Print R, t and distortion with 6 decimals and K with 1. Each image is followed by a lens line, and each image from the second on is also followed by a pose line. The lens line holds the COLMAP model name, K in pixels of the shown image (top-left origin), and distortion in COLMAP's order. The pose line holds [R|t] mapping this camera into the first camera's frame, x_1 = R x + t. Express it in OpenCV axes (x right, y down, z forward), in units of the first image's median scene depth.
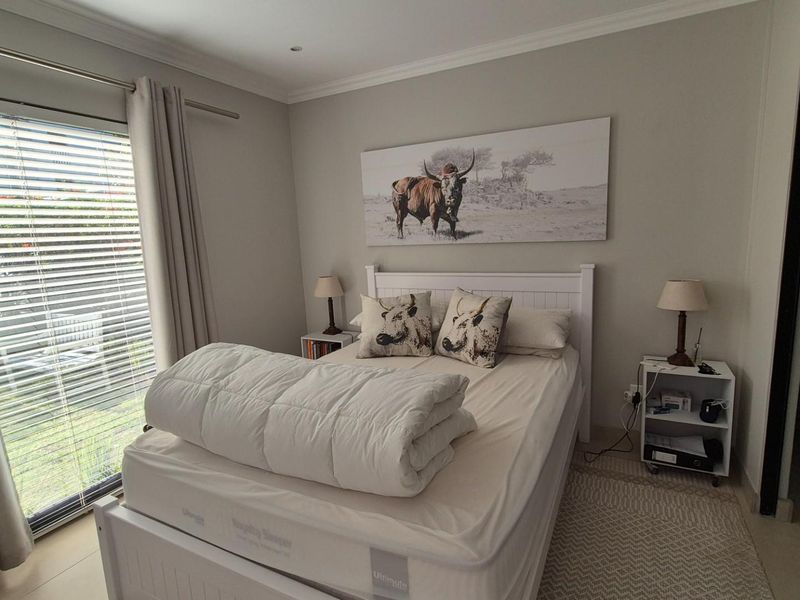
lens RADIAL K [[425.7, 0, 400.0], [0, 425.7, 300.0], [0, 0, 1]] dist [-0.000509, 0.001482]
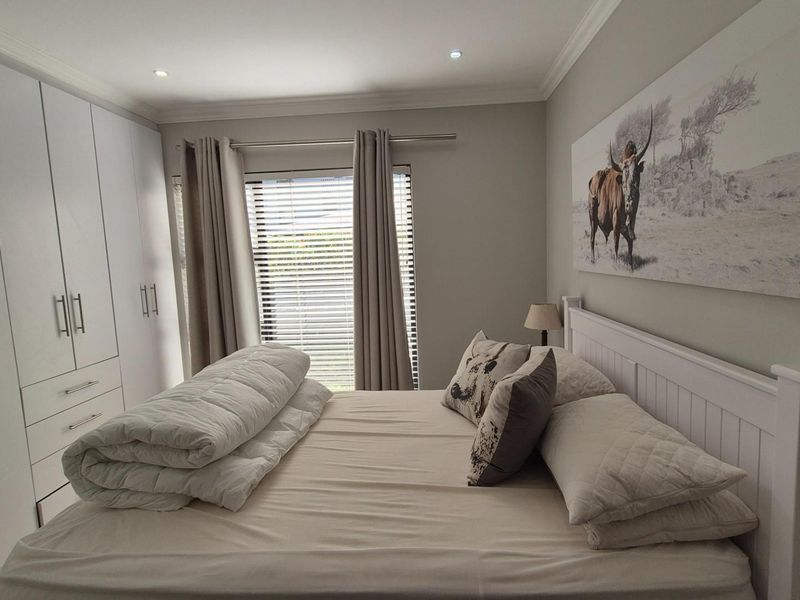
lens RADIAL K [[425.7, 0, 400.0], [0, 425.7, 300.0], [0, 0, 1]] dist [-0.000509, 0.001482]
pose [[0.424110, 0.126069, -0.896793, 0.533524], [-0.130081, 0.988475, 0.077439, -0.108553], [0.896220, 0.083812, 0.435621, 0.480980]]
